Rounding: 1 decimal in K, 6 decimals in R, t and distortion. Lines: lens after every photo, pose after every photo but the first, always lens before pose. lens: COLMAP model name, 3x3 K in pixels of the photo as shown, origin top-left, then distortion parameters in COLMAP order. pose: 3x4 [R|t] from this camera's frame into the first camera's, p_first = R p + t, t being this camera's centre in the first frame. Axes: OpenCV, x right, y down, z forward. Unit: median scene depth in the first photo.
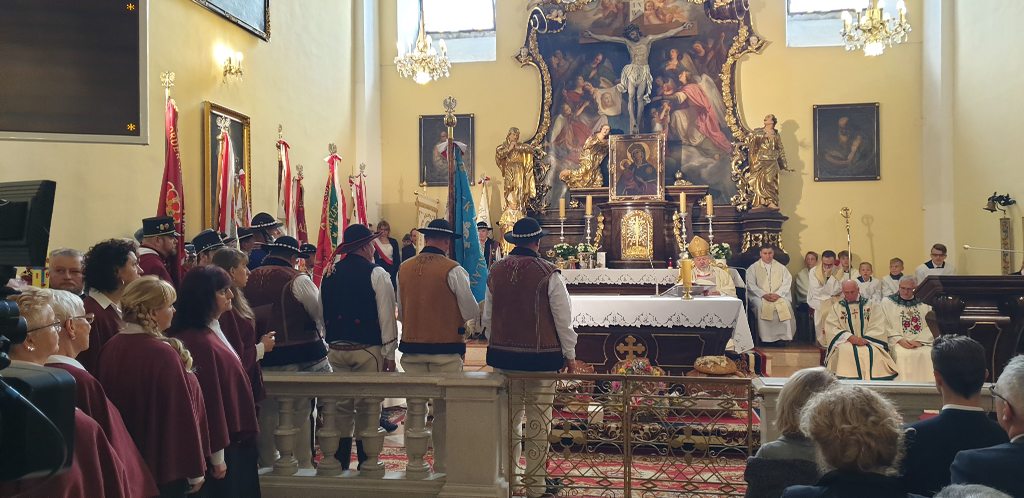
lens RADIAL K [[762.5, 0, 496.2], [0, 762.5, 275.0], [0, 0, 1]] dist [-0.019701, -0.006962]
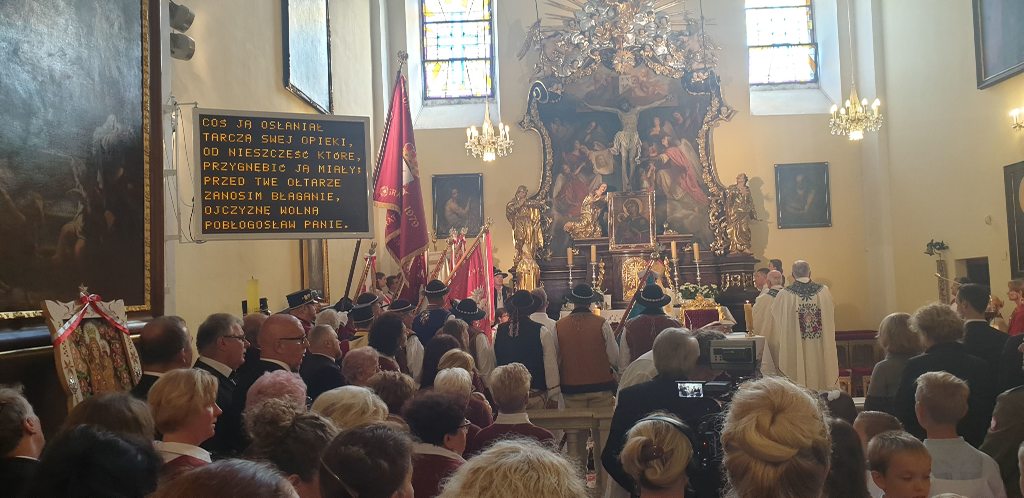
lens RADIAL K [[762.5, 0, 482.8], [0, 762.5, 272.0], [0, 0, 1]] dist [-0.019701, -0.006962]
pose [[0.994203, -0.025934, 0.104342, -0.160433], [0.029810, 0.998916, -0.035763, -0.026888], [-0.103301, 0.038666, 0.993898, -0.123014]]
